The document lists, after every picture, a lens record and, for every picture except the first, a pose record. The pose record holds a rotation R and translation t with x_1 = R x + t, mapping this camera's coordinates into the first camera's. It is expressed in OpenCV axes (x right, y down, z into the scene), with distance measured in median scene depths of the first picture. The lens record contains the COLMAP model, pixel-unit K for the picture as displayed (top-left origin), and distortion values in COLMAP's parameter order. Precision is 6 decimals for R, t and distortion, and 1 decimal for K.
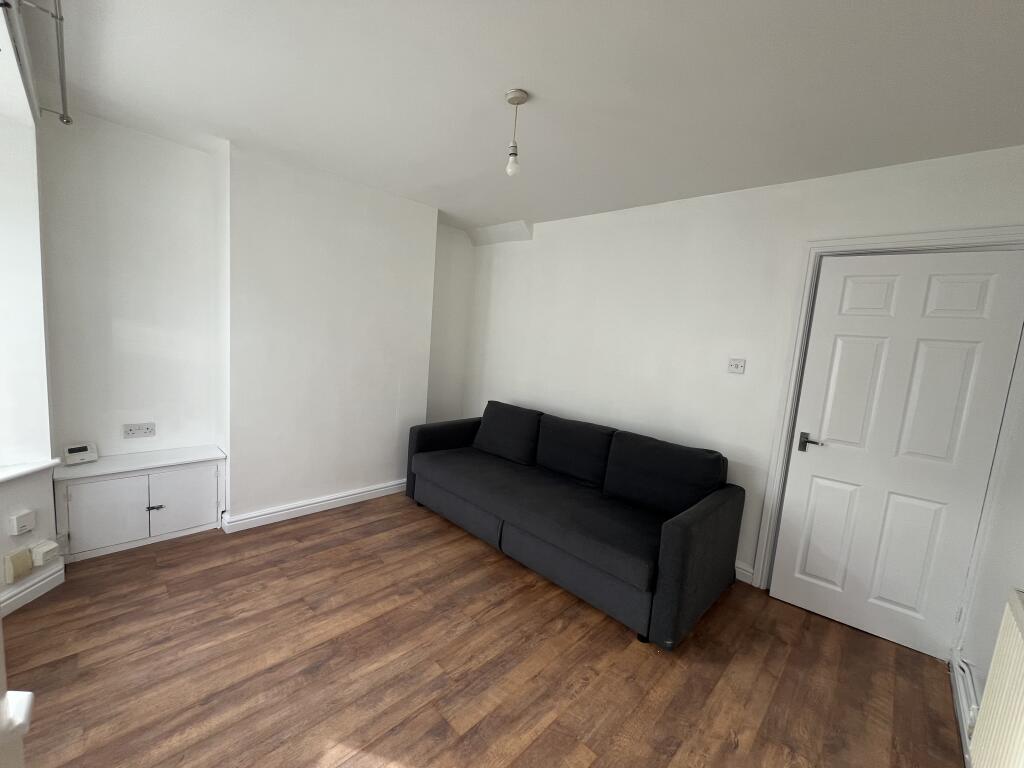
lens RADIAL K [[413.3, 0, 513.6], [0, 413.3, 384.3], [0, 0, 1]] dist [-0.006904, 0.000110]
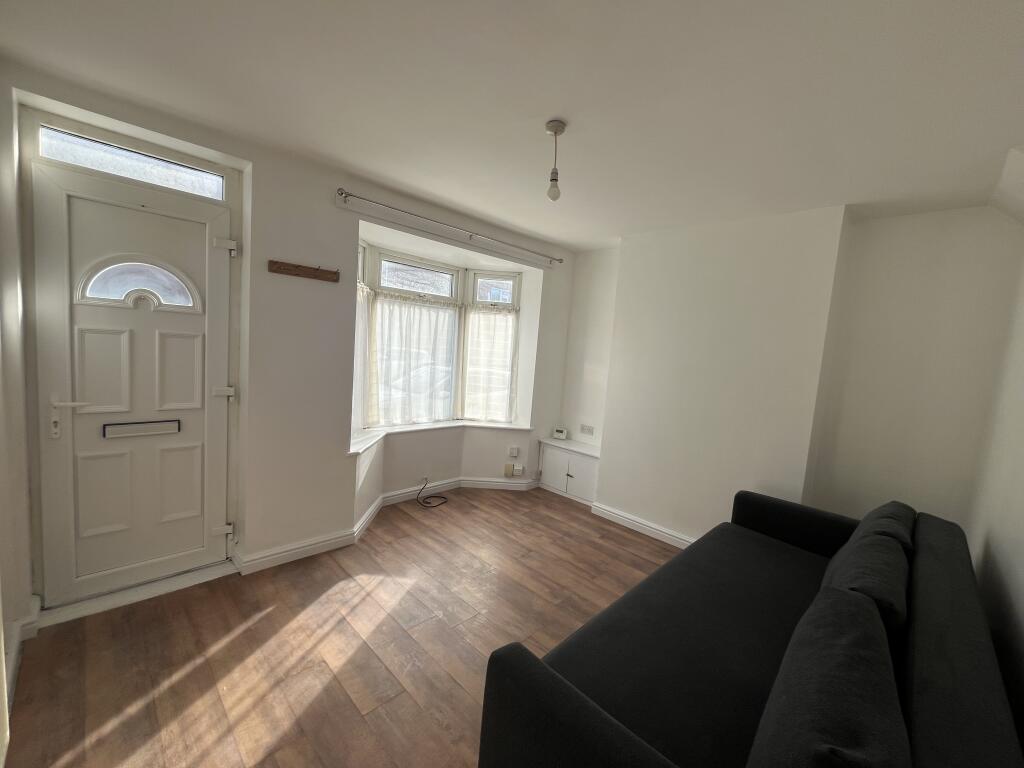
lens RADIAL K [[413.3, 0, 512.6], [0, 413.3, 384.2], [0, 0, 1]] dist [-0.006904, 0.000110]
pose [[-0.004093, 0.015636, -0.999869, 0.802143], [-0.195069, 0.980657, 0.016134, -0.037578], [0.980781, 0.195110, -0.000963, 0.761376]]
